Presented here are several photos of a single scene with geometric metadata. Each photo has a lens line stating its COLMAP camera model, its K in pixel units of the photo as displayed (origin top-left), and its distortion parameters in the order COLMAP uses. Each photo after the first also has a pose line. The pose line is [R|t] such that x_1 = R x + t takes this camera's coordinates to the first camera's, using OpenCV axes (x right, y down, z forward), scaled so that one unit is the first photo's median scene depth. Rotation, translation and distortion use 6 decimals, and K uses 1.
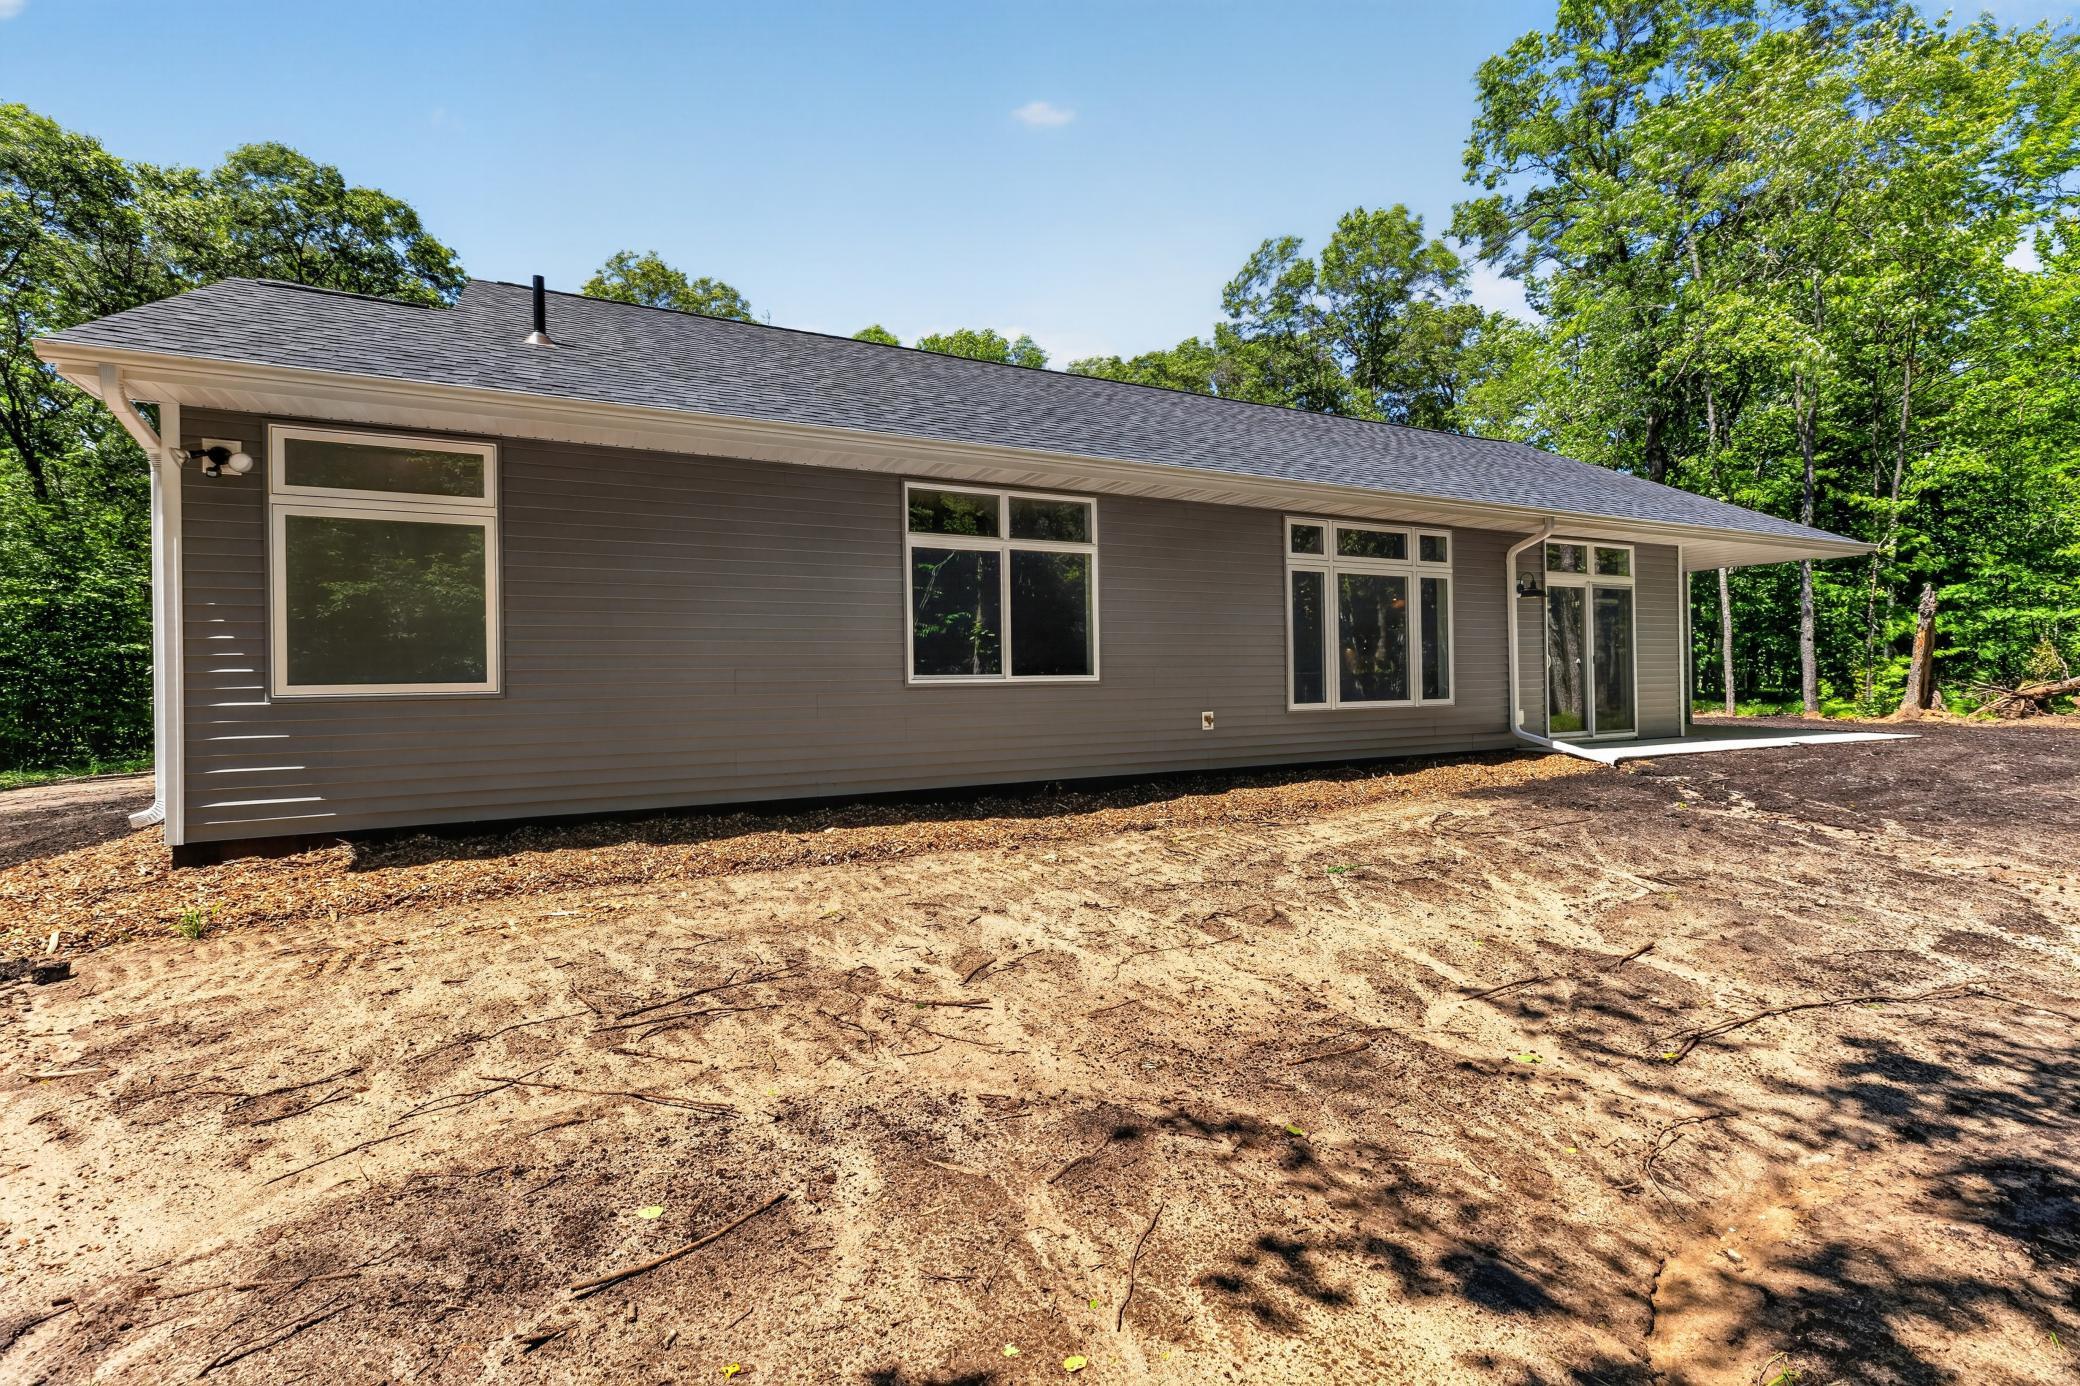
lens RADIAL K [[931.2, 0, 1047.9], [0, 931.2, 699.2], [0, 0, 1]] dist [-0.002383, -0.000029]
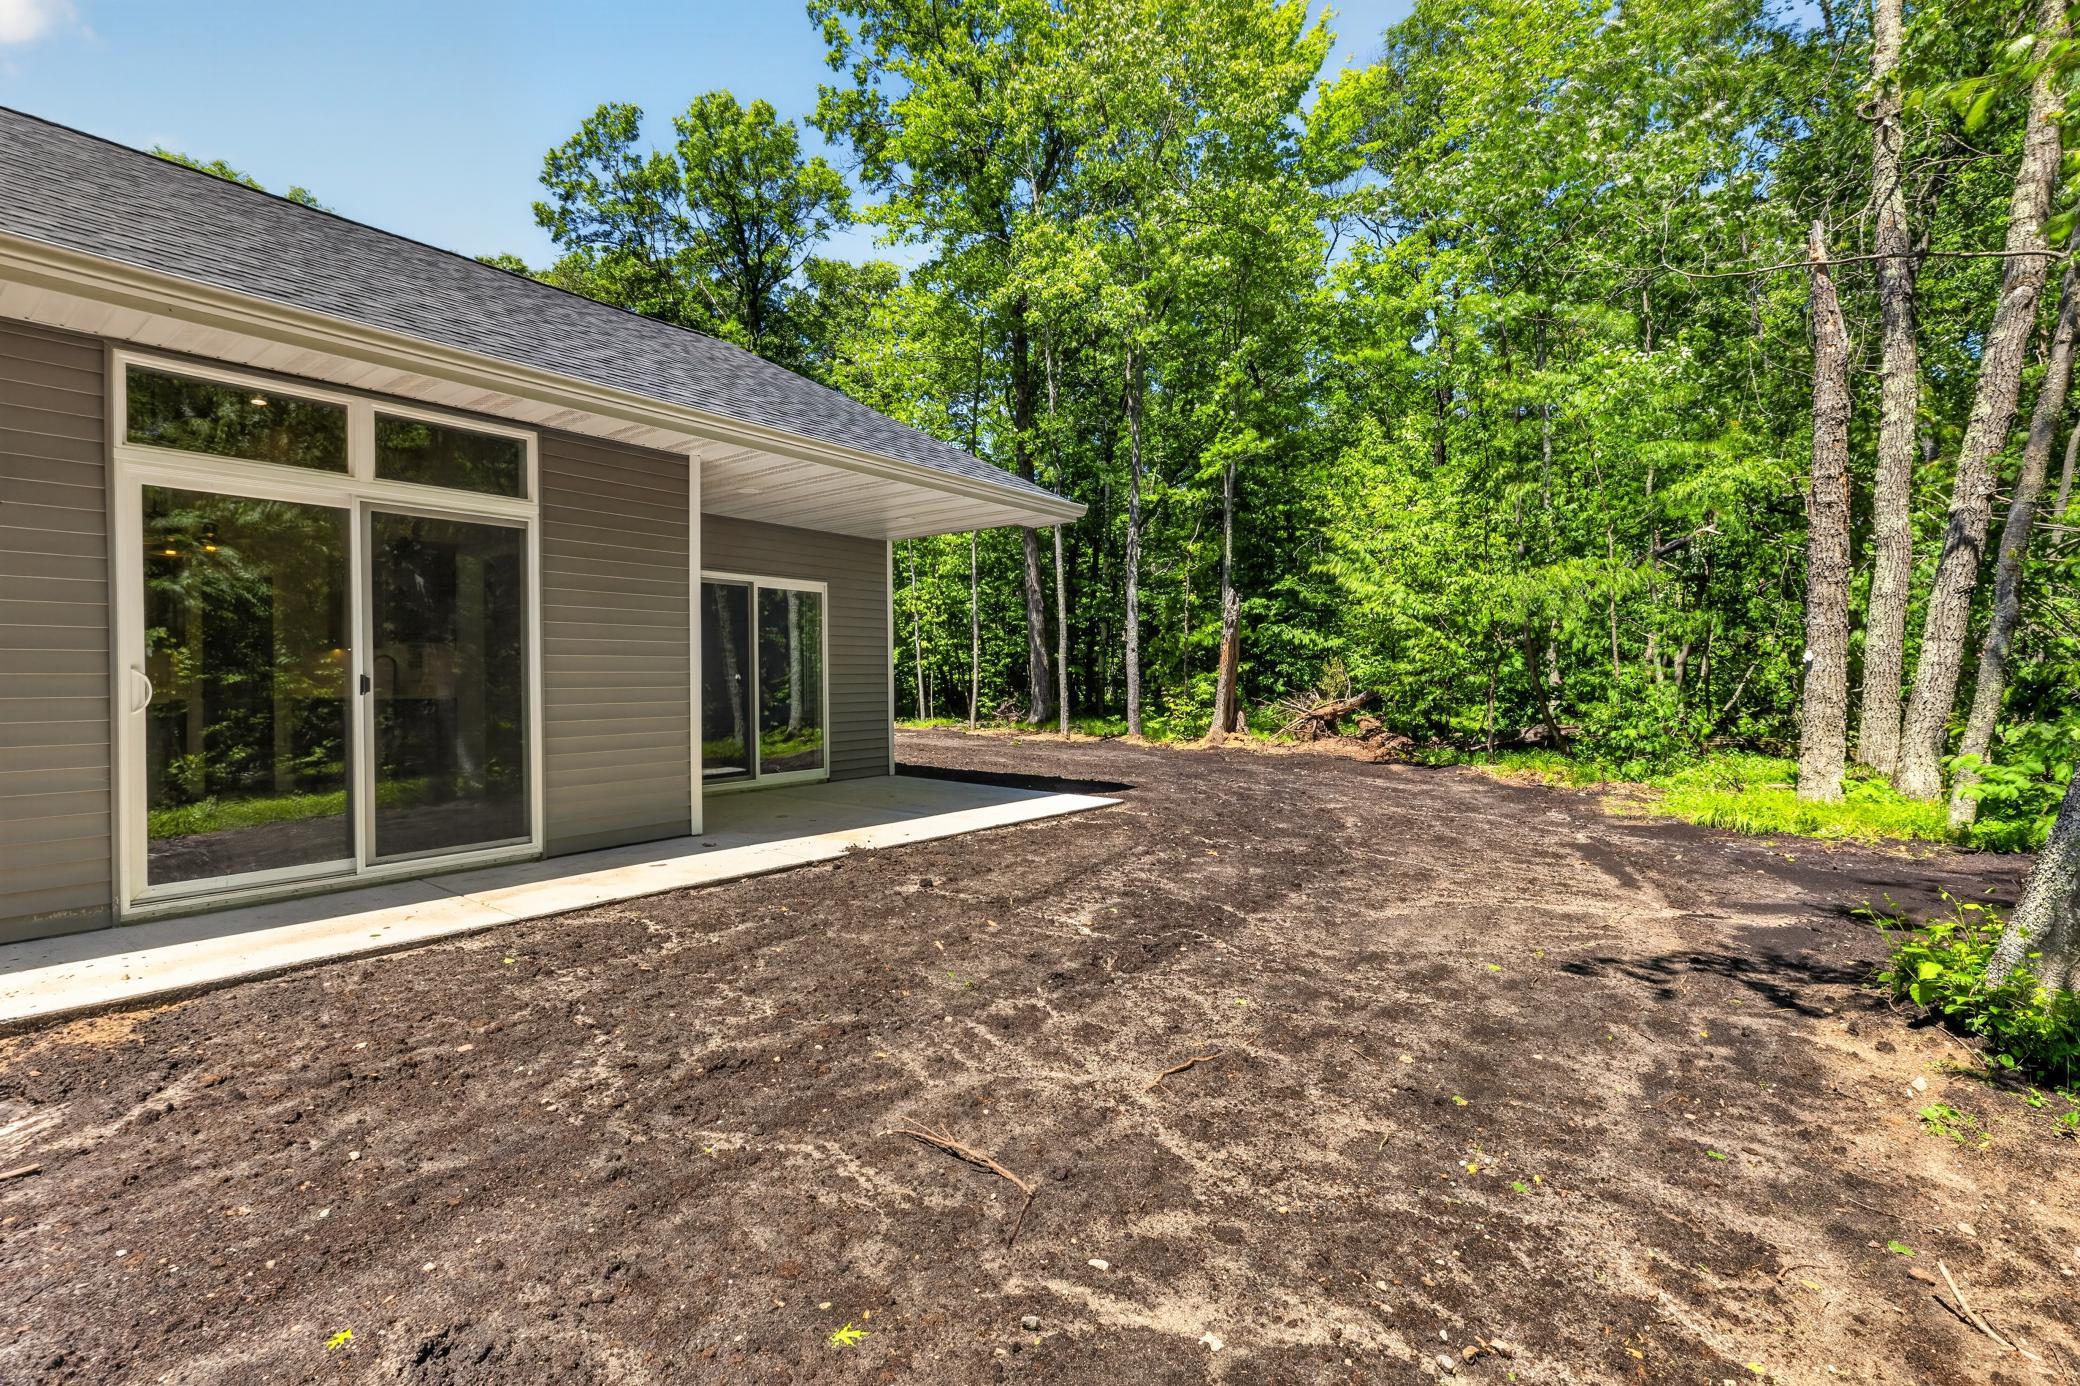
lens RADIAL K [[931.2, 0, 1054.2], [0, 931.2, 687.2], [0, 0, 1]] dist [-0.002383, -0.000029]
pose [[0.891150, 0.006178, 0.453667, 0.405284], [-0.000749, 0.999926, -0.012146, -0.021353], [-0.453708, 0.010485, 0.891089, 0.297207]]
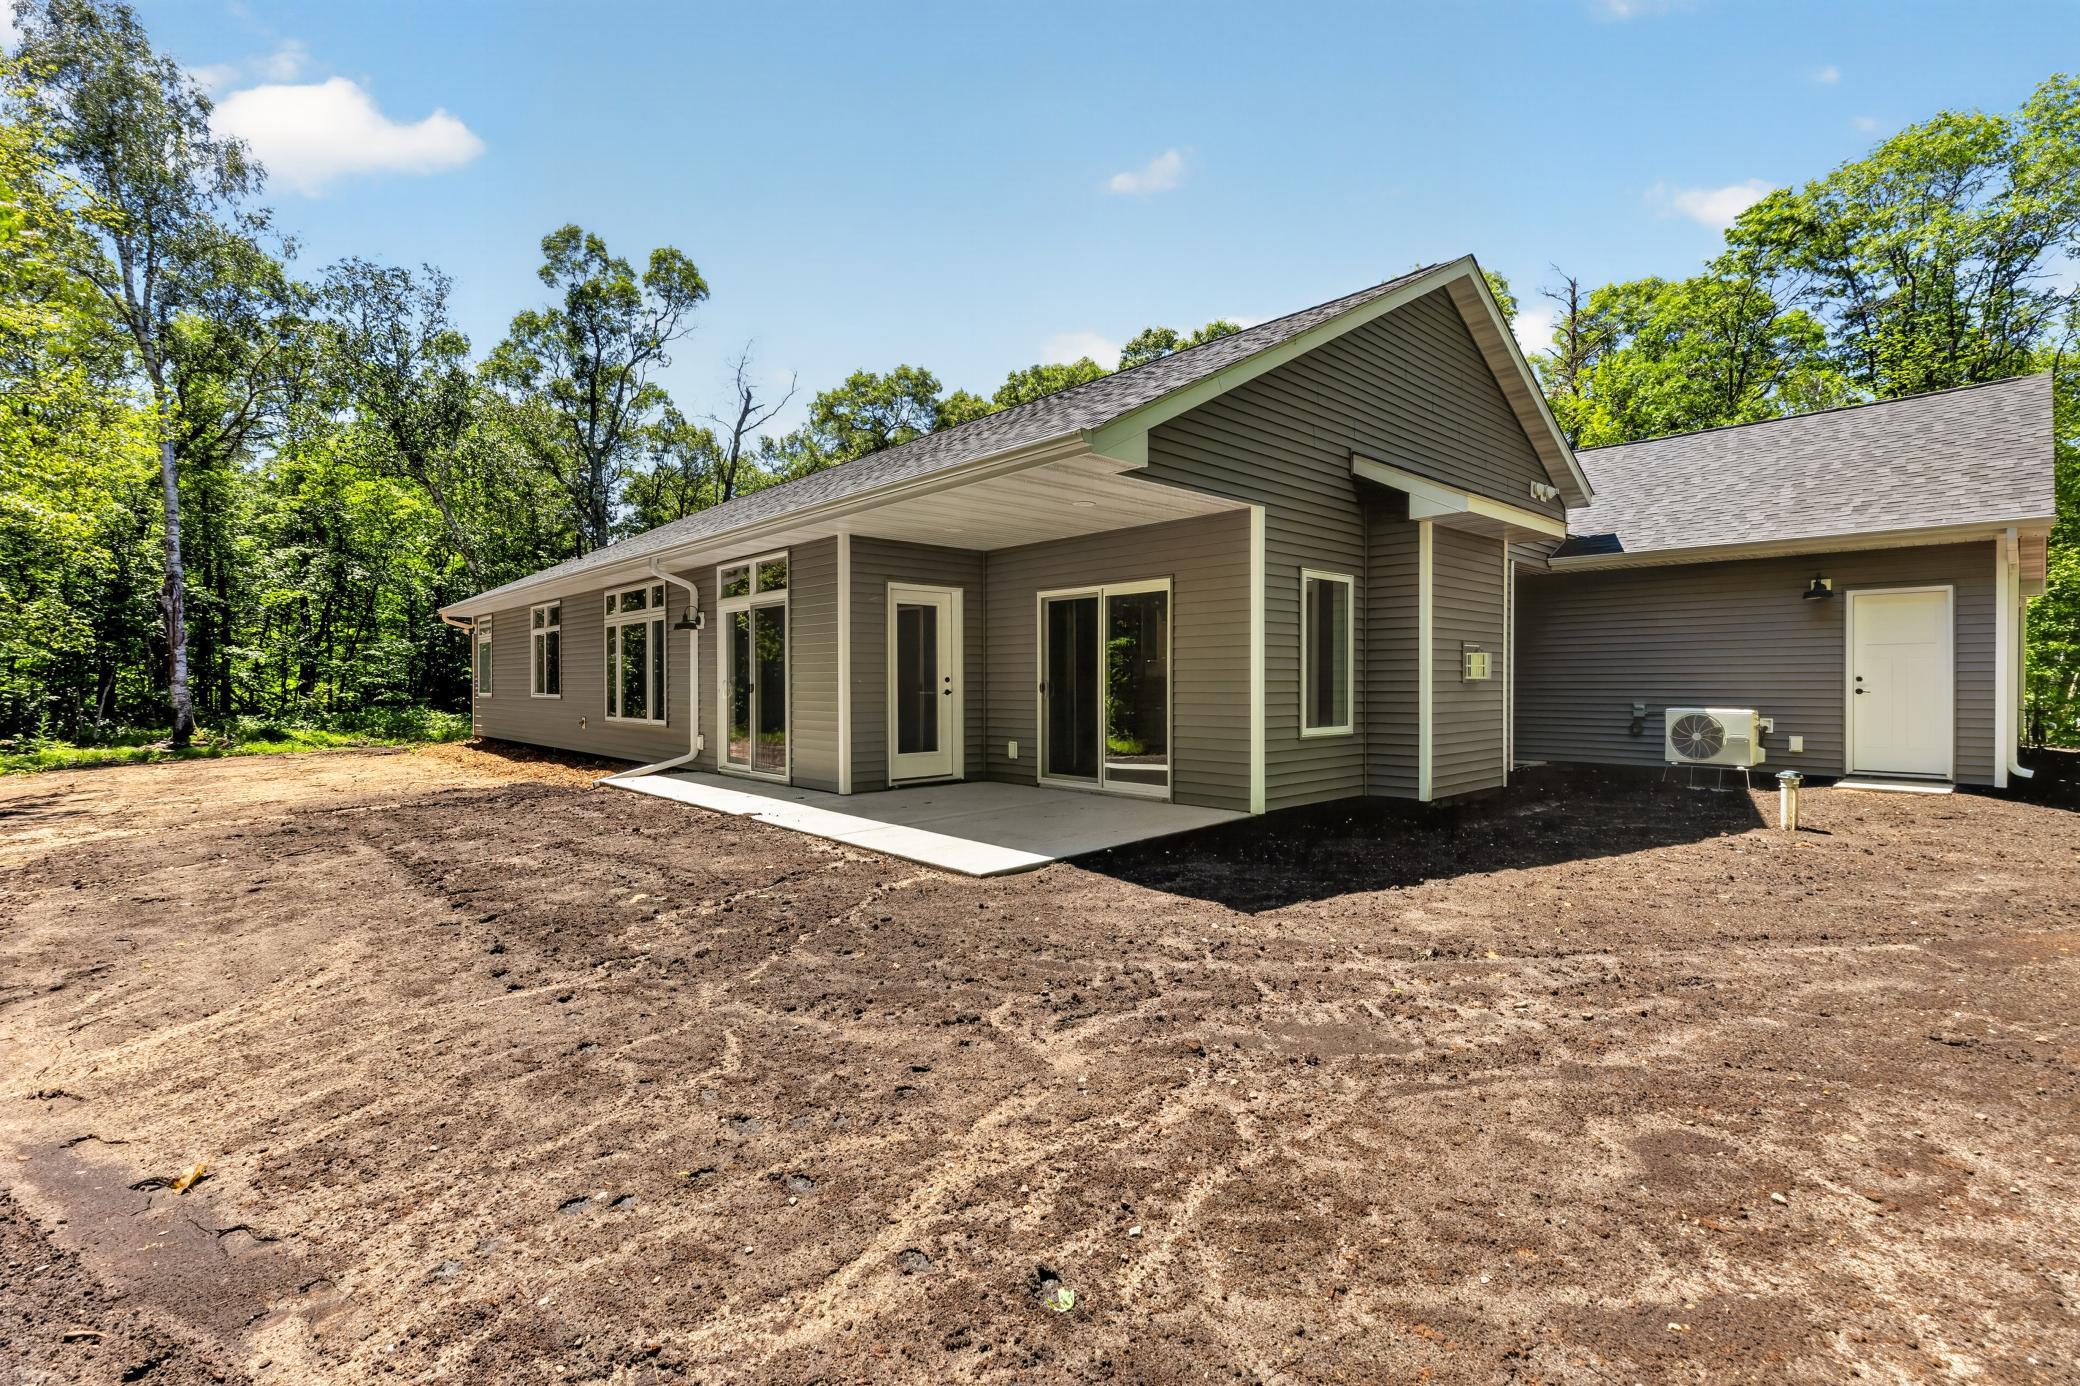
lens RADIAL K [[931.2, 0, 1028.3], [0, 931.2, 688.7], [0, 0, 1]] dist [-0.002383, -0.000029]
pose [[0.272797, 0.026189, -0.961715, 0.923212], [-0.013661, 0.999634, 0.023347, -0.040936], [0.961974, 0.006769, 0.273055, 0.610600]]
